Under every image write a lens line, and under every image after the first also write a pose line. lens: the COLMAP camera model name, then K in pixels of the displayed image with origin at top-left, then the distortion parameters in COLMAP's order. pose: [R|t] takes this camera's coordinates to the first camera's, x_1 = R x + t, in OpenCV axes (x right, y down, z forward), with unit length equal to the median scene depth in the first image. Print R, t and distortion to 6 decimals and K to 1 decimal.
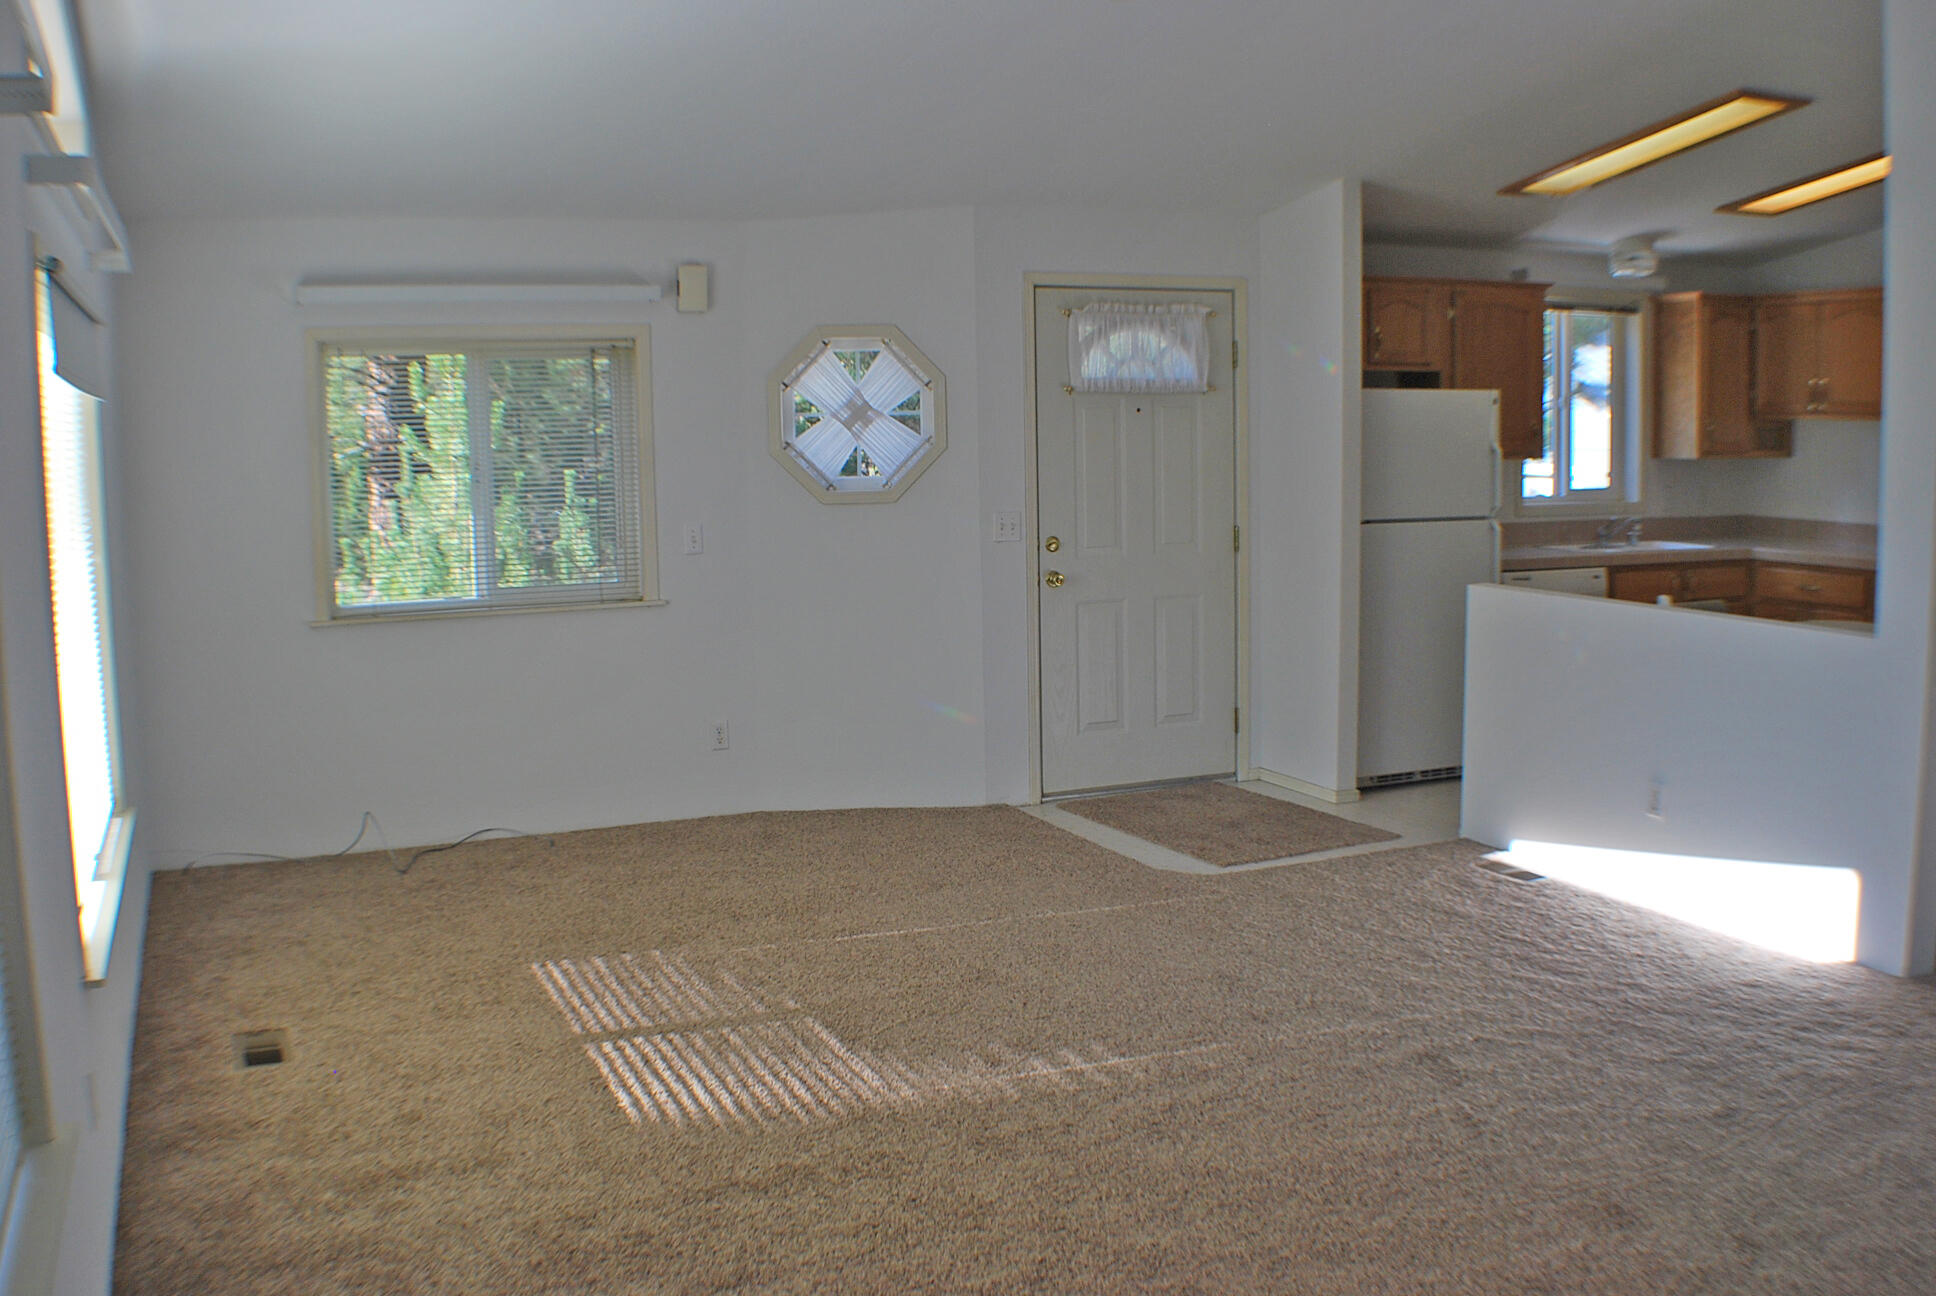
lens RADIAL K [[1800.1, 0, 998.2], [0, 1800.1, 645.5], [0, 0, 1]] dist [-0.165114, 0.027044]
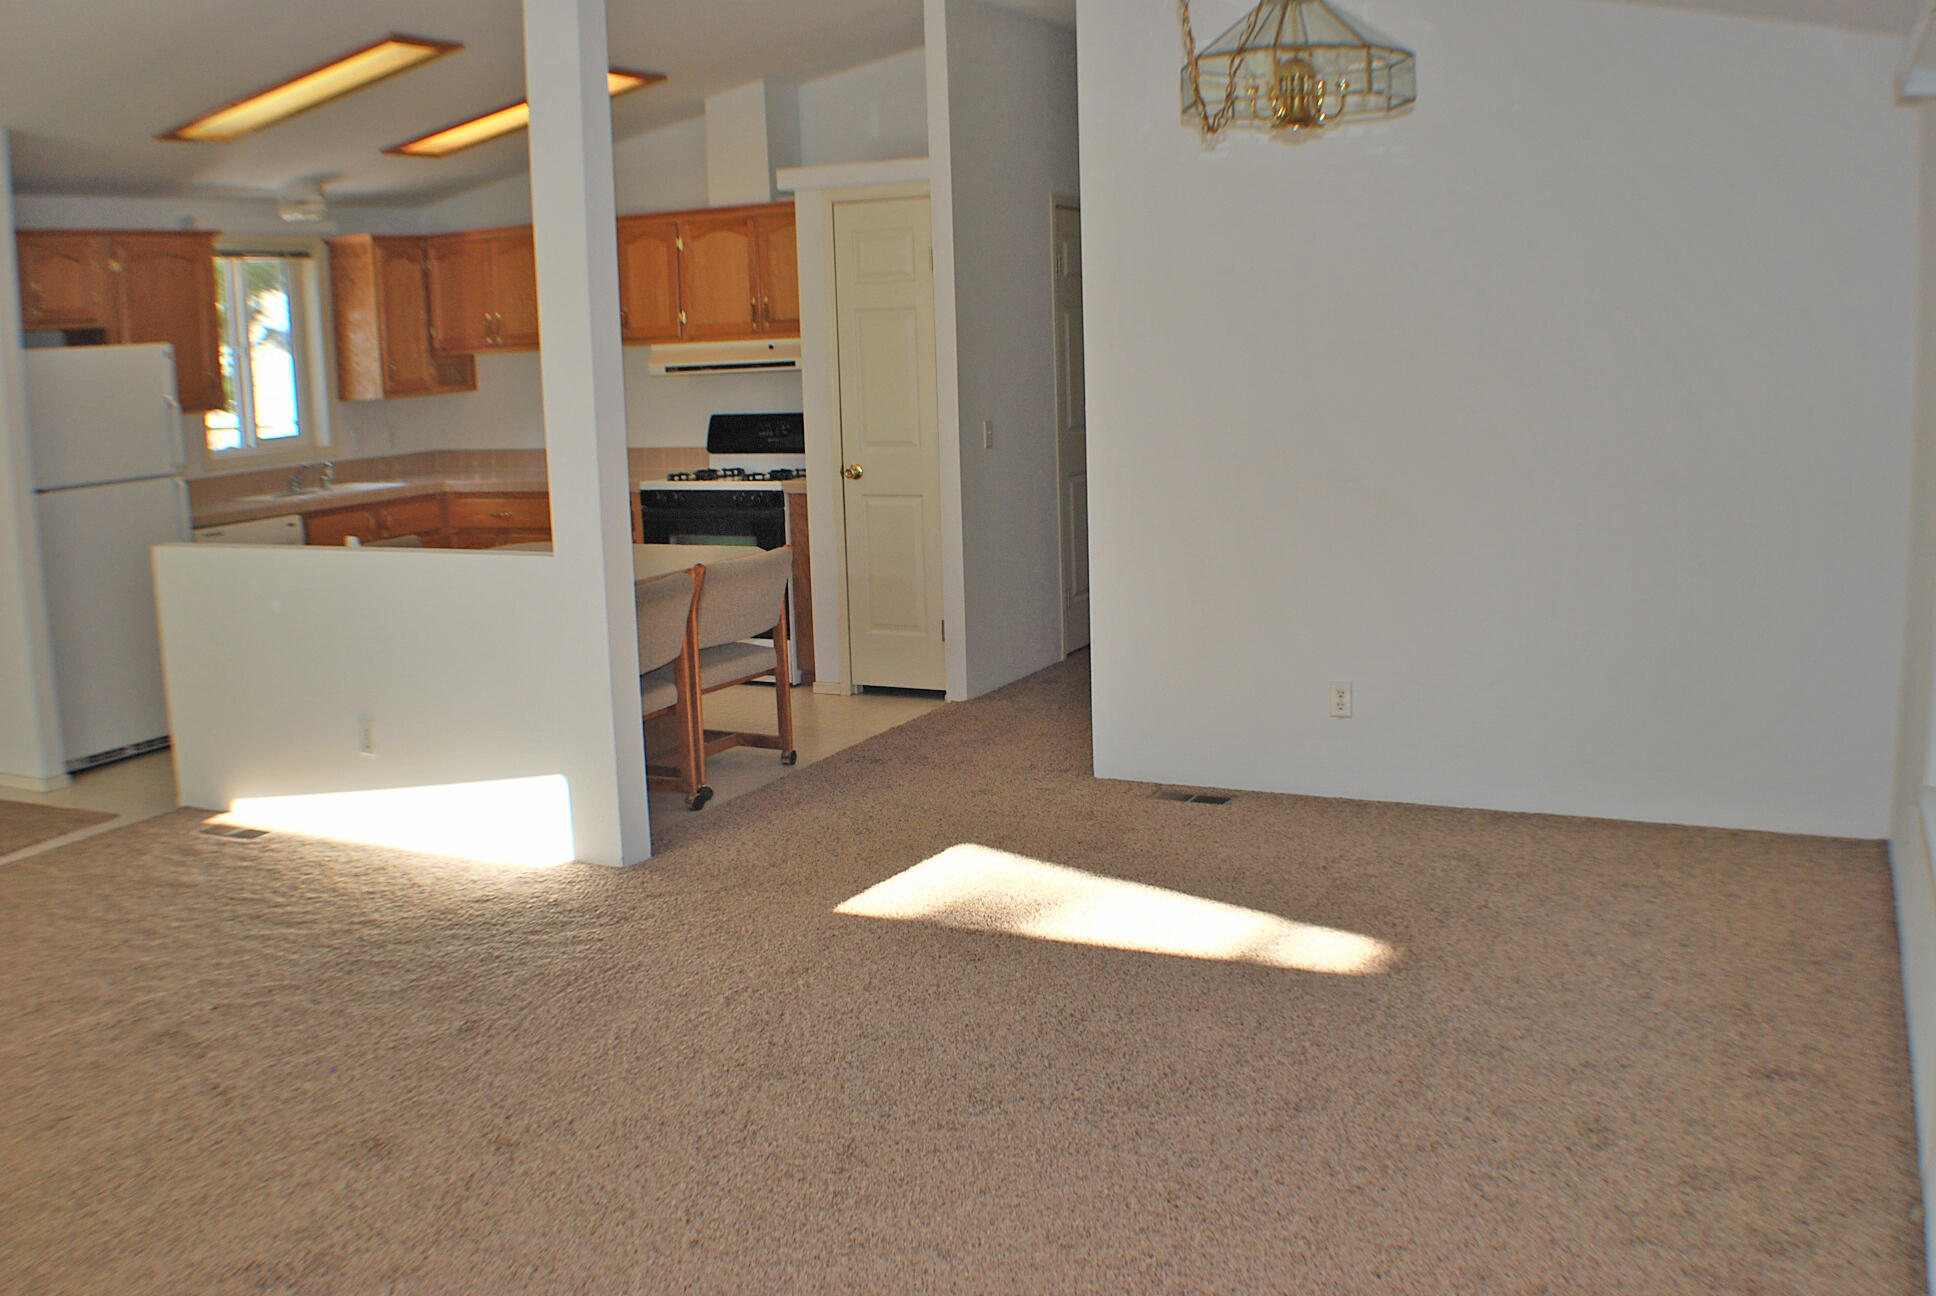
lens RADIAL K [[1800.1, 0, 998.2], [0, 1800.1, 645.5], [0, 0, 1]] dist [-0.165114, 0.027044]
pose [[0.770716, -0.126517, 0.624491, 0.025717], [0.106293, 0.991884, 0.069766, 0.002499], [-0.628250, 0.012609, 0.777909, -0.019104]]
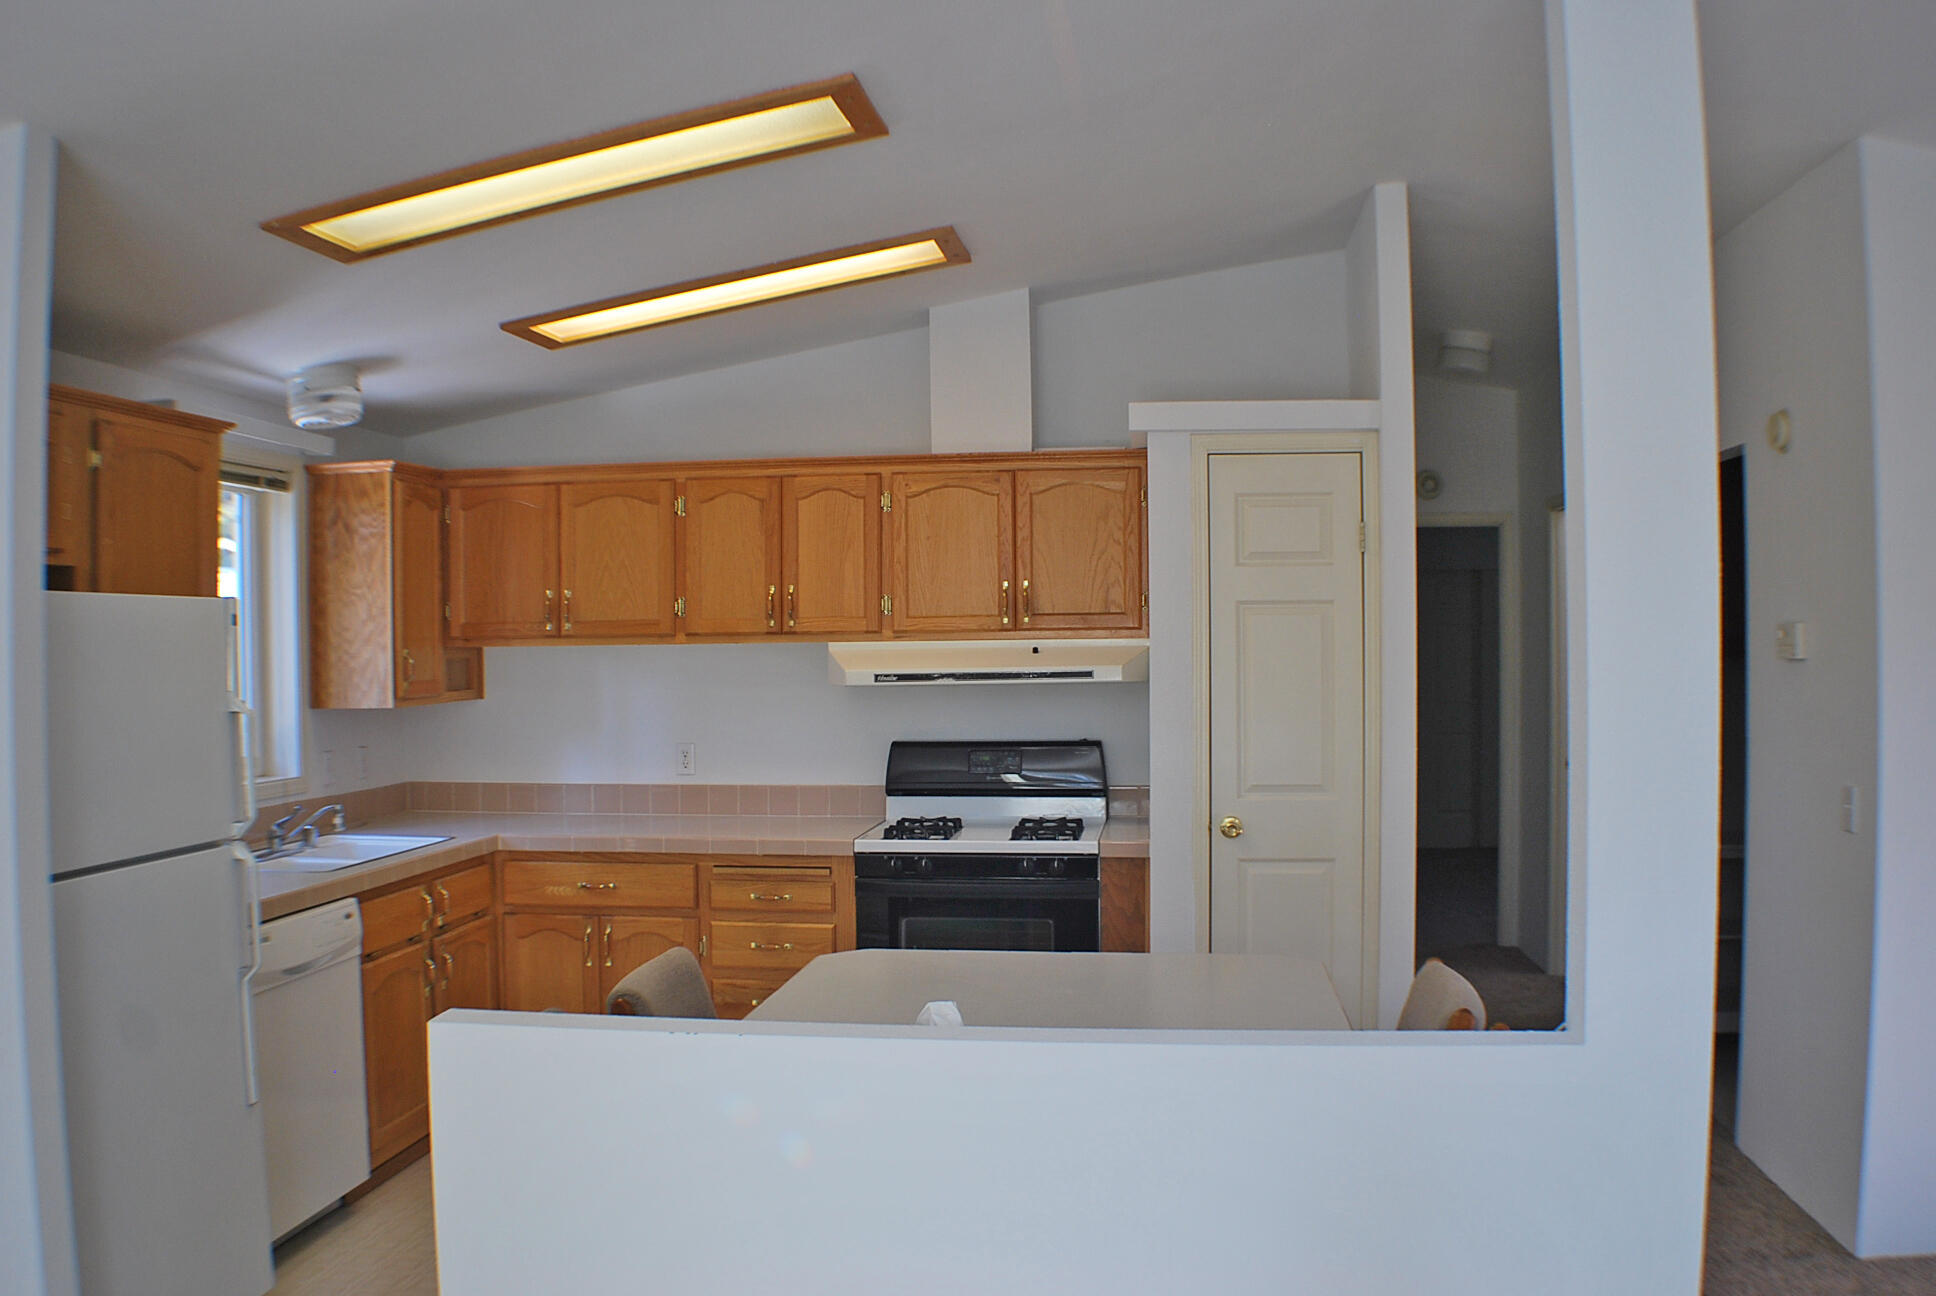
lens RADIAL K [[1686.2, 0, 968.0], [0, 1686.2, 648.0], [0, 0, 1]] dist [-0.127681, -0.001146]
pose [[0.548506, 0.000968, 0.836146, -0.014201], [0.110604, 0.991128, -0.073703, -0.076015], [-0.828799, 0.132908, 0.543532, 0.612571]]
